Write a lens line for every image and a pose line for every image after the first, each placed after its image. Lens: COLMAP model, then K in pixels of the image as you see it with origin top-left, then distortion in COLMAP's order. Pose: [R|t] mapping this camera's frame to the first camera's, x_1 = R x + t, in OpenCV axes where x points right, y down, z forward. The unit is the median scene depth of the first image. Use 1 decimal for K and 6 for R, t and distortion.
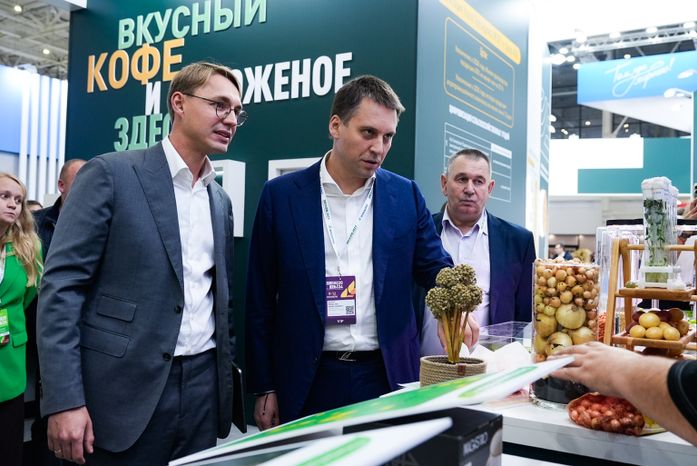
lens RADIAL K [[672.4, 0, 347.1], [0, 672.4, 234.7], [0, 0, 1]] dist [-0.006638, 0.000000]
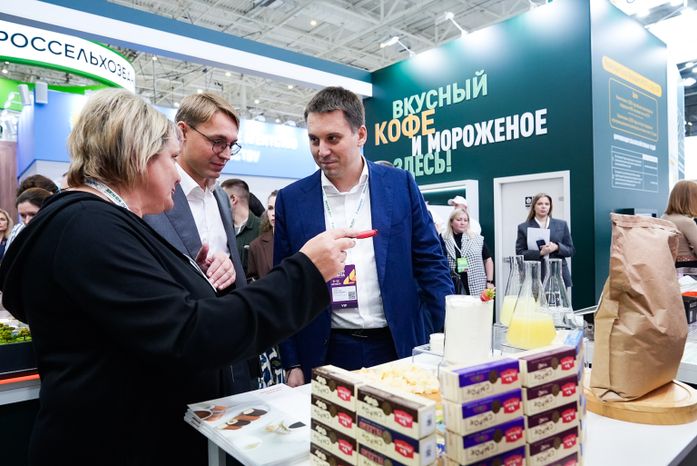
lens RADIAL K [[470.3, 0, 347.9], [0, 470.3, 231.8], [0, 0, 1]] dist [-0.031657, 0.018028]
pose [[0.946493, -0.041595, -0.320033, -0.083885], [0.049805, 0.998606, 0.017507, -0.015236], [0.318859, -0.032509, 0.947244, -0.199465]]
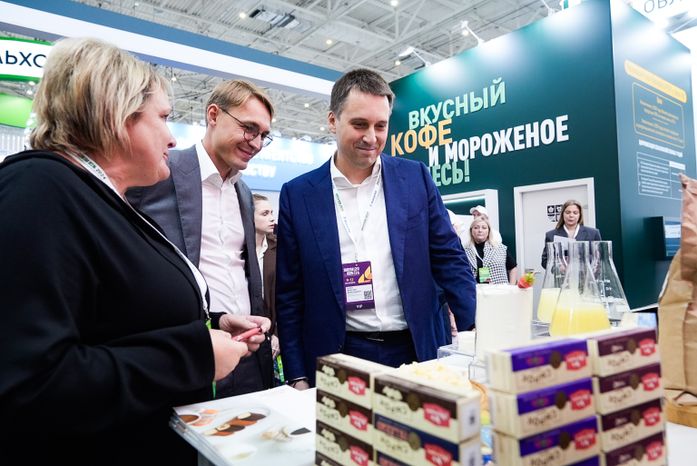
lens RADIAL K [[470.3, 0, 349.2], [0, 470.3, 228.0], [0, 0, 1]] dist [-0.031657, 0.018028]
pose [[0.935496, -0.061328, -0.347973, -0.091726], [0.054423, 0.998079, -0.029594, -0.000977], [0.349120, 0.008748, 0.937037, -0.176457]]
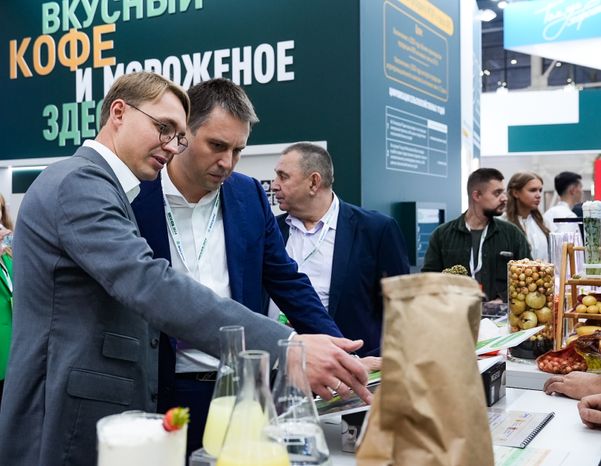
lens RADIAL K [[789.8, 0, 250.8], [0, 789.8, 230.8], [0, 0, 1]] dist [0.000461, 0.000000]
pose [[0.999159, -0.035908, 0.019802, -0.078024], [0.035076, 0.998548, 0.040883, -0.030028], [-0.021241, -0.040154, 0.998968, -0.172671]]
